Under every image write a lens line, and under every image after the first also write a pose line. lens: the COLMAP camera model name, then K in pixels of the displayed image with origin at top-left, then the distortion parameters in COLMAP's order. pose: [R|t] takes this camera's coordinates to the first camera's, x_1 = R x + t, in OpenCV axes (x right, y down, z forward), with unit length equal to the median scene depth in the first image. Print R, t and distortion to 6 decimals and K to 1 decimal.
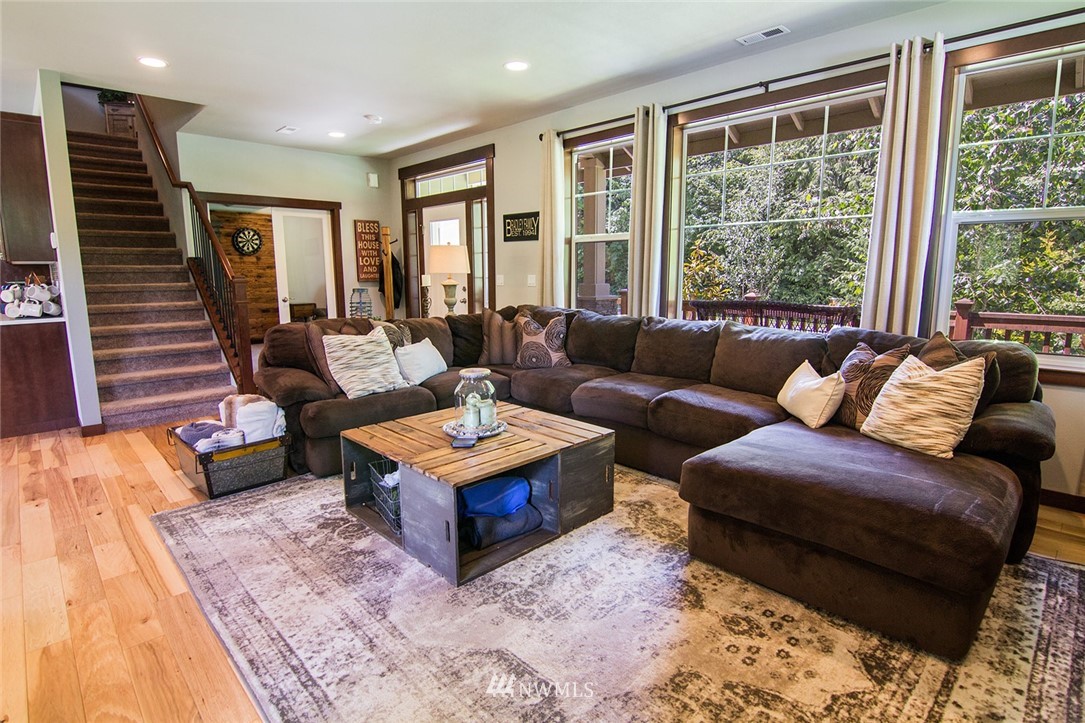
lens RADIAL K [[549.8, 0, 541.3], [0, 549.8, 357.4], [0, 0, 1]] dist [-0.003592, -0.012707]
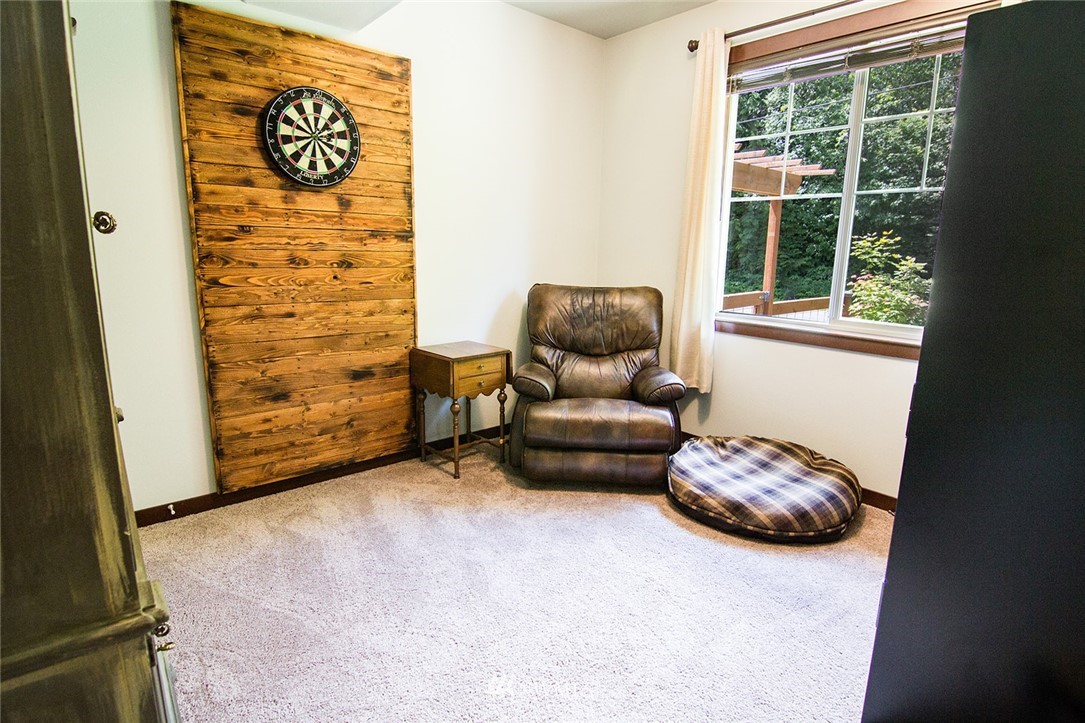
lens RADIAL K [[549.8, 0, 541.3], [0, 549.8, 357.4], [0, 0, 1]] dist [-0.003592, -0.012707]
pose [[0.998055, 0.034683, -0.051805, -0.604770], [-0.032466, 0.998546, 0.043044, -0.175210], [0.053222, -0.041279, 0.997729, 1.091383]]
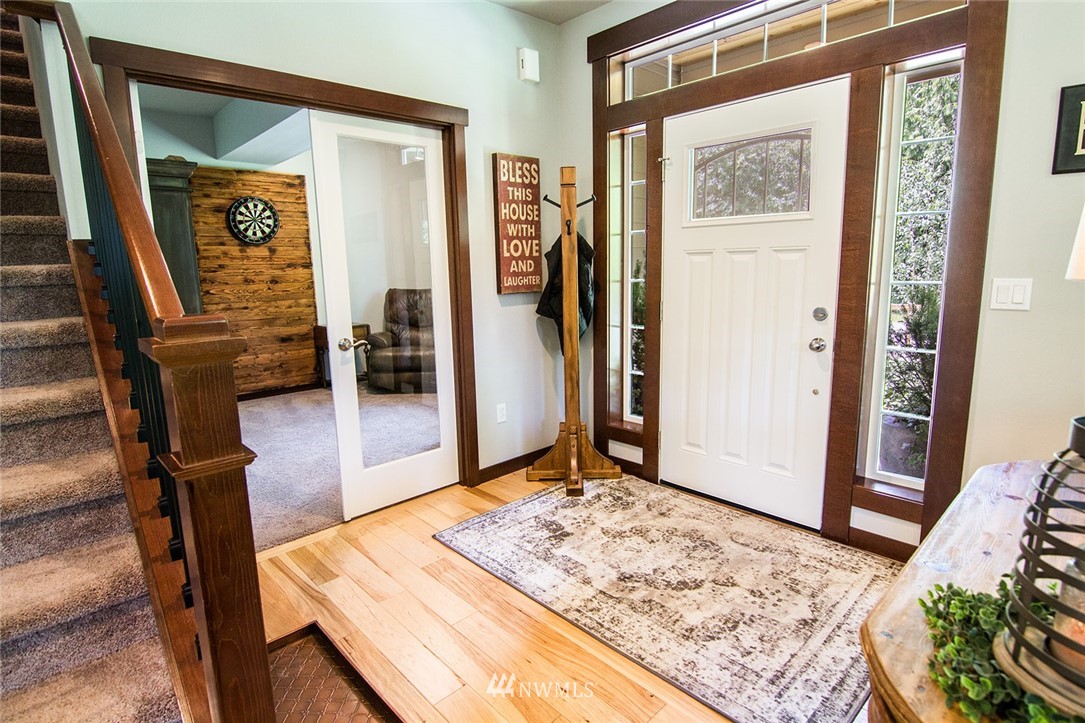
lens RADIAL K [[549.8, 0, 541.3], [0, 549.8, 357.4], [0, 0, 1]] dist [-0.003592, -0.012707]
pose [[0.999747, -0.015415, -0.016395, -0.344155], [0.015615, 0.999805, 0.012124, -0.107739], [0.016205, -0.012377, 0.999792, 0.650829]]
